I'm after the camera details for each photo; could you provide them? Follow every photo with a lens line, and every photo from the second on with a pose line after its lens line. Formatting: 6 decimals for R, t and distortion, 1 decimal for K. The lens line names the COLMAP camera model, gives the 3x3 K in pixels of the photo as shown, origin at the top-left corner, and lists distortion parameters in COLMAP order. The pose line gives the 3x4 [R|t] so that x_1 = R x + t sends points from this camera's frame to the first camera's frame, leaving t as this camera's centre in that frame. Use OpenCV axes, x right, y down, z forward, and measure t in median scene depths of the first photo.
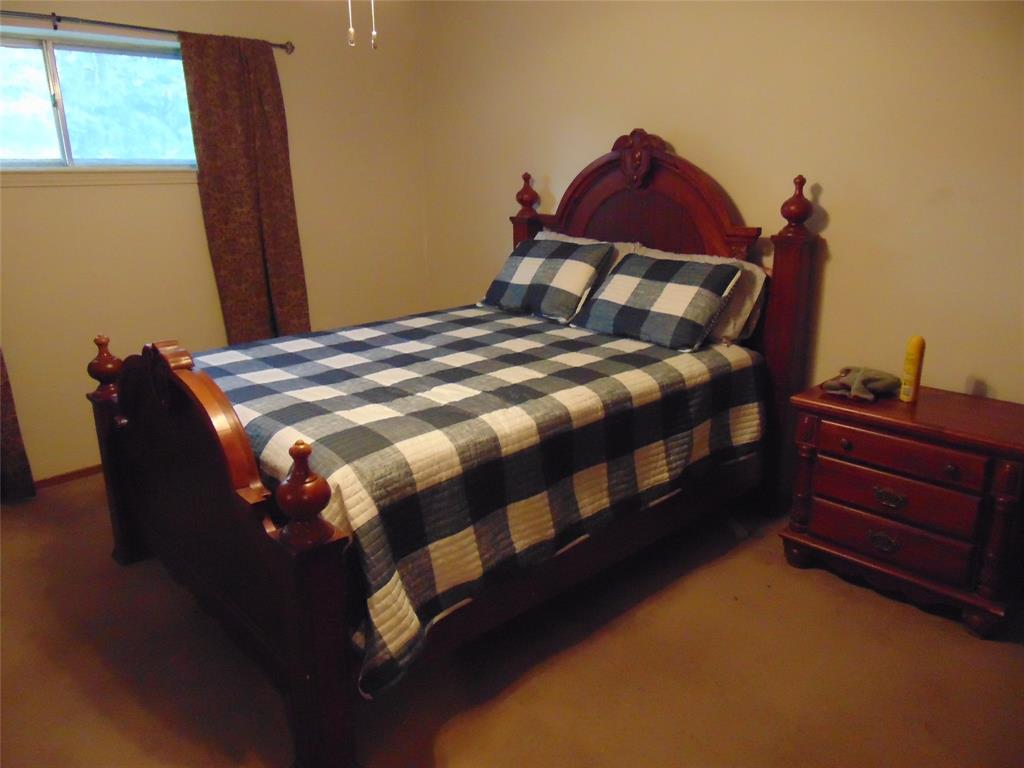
lens RADIAL K [[756.0, 0, 512.0], [0, 756.0, 384.0], [0, 0, 1]] dist [-0.002374, -0.001006]
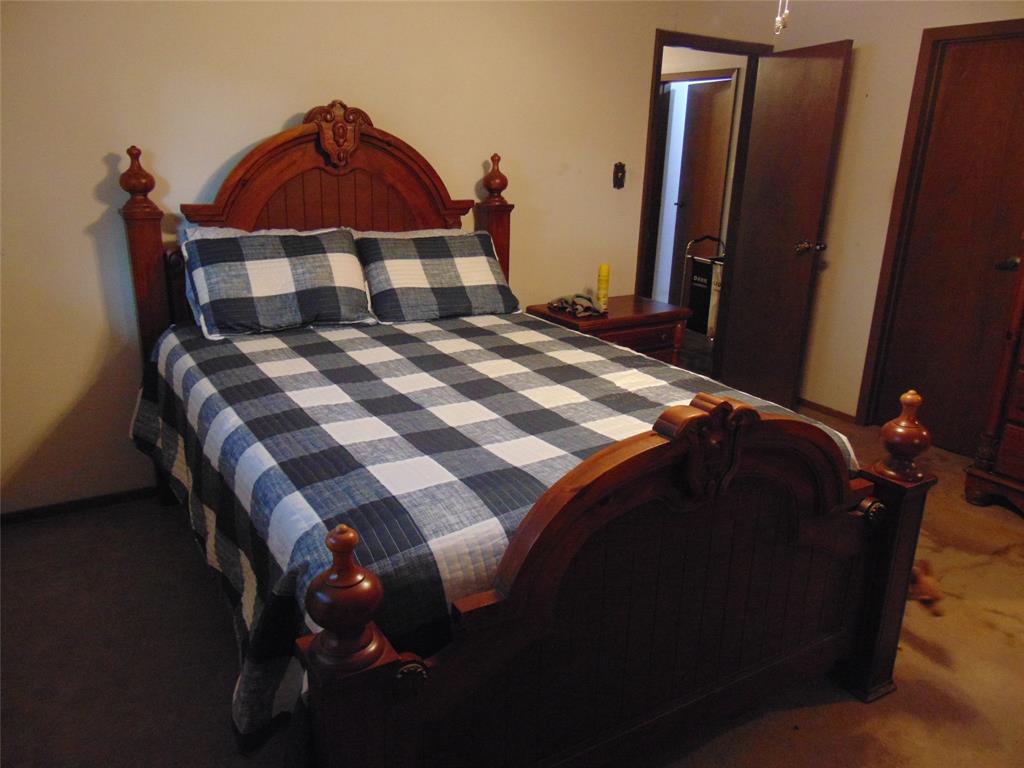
lens RADIAL K [[756.0, 0, 512.0], [0, 756.0, 384.0], [0, 0, 1]] dist [-0.002374, -0.001006]
pose [[0.234982, -0.293340, 0.926679, -0.784746], [0.242562, 0.940908, 0.236337, -0.193539], [-0.941248, 0.169242, 0.292250, 0.634992]]
